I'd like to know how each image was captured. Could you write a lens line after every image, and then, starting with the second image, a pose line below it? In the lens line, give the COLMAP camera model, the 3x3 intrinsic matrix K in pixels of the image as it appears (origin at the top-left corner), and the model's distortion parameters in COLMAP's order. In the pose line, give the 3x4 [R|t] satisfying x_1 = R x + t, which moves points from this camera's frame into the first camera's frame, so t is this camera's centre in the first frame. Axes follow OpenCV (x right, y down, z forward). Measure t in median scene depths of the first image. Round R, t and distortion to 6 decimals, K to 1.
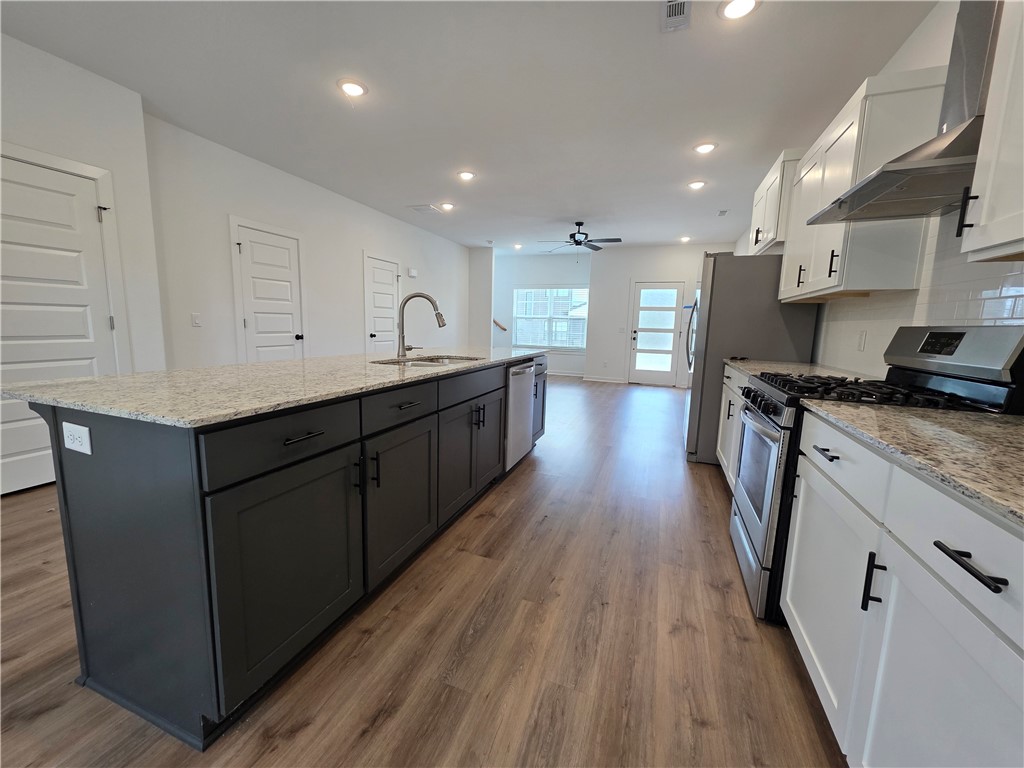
lens RADIAL K [[403.9, 0, 512.0], [0, 403.9, 384.0], [0, 0, 1]] dist [0.001580, 0.000234]
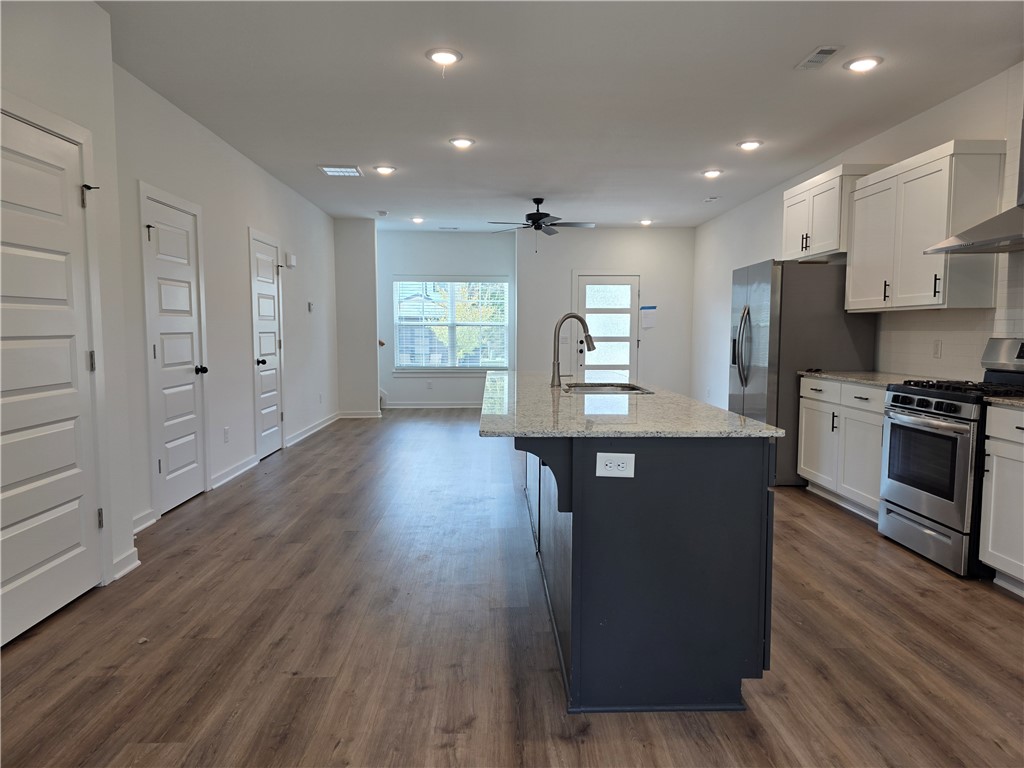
lens RADIAL K [[685.8, 0, 512.8], [0, 685.8, 394.6], [0, 0, 1]] dist [0.083862, -0.087722]
pose [[0.920920, -0.060789, 0.384983, -0.834625], [0.078873, 0.996392, -0.031343, -0.011281], [-0.381689, 0.059229, 0.922391, -0.281036]]
